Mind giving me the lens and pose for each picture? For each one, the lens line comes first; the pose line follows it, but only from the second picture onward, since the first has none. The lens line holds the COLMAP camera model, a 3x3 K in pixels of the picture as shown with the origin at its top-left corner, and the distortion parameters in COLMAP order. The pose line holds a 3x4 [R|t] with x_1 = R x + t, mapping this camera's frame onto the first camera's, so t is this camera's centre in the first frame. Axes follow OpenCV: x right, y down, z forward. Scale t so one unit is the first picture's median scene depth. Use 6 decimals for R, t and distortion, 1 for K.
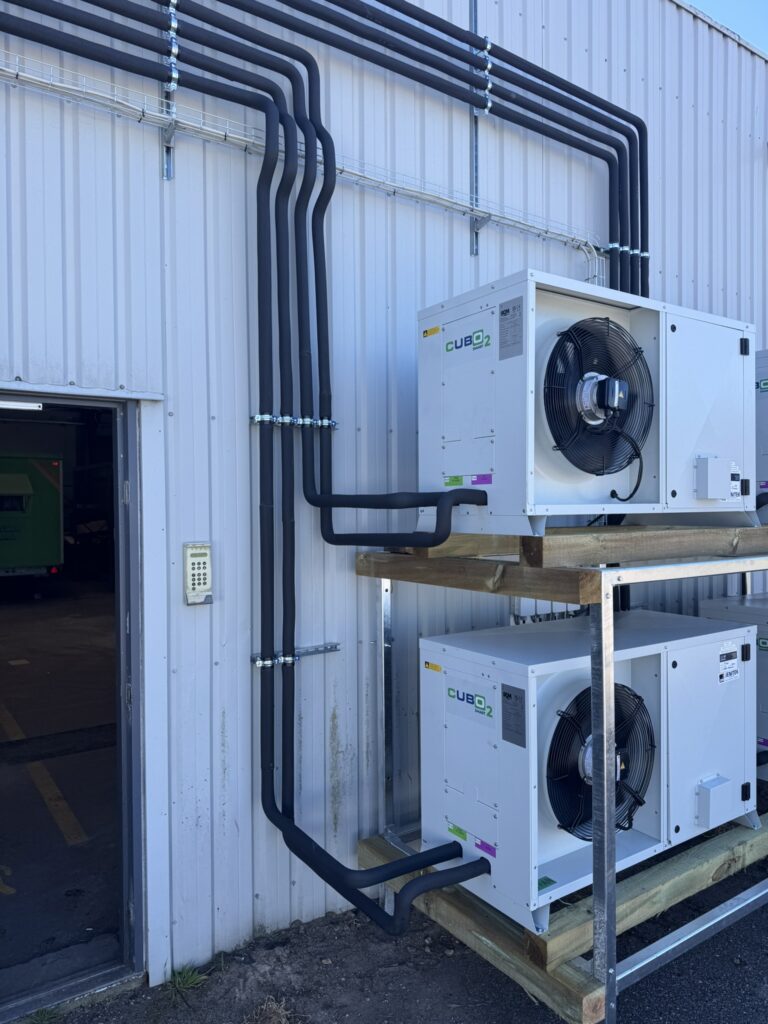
lens RADIAL K [[716.0, 0, 366.8], [0, 716.0, 496.1], [0, 0, 1]] dist [0.042349, -0.062139]
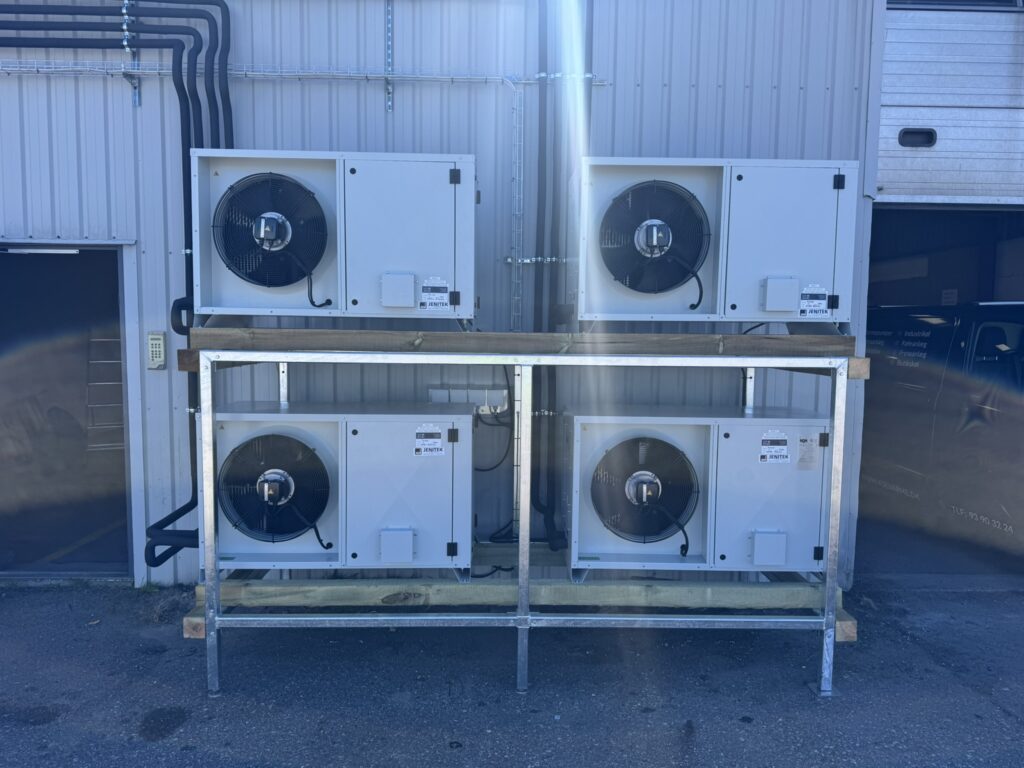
lens RADIAL K [[716.0, 0, 510.9], [0, 716.0, 384.1], [0, 0, 1]] dist [0.042349, -0.062139]
pose [[0.841825, 0.063719, -0.535977, 1.252005], [-0.014338, 0.995297, 0.095805, 0.013920], [0.539561, -0.072966, 0.838779, 0.048972]]
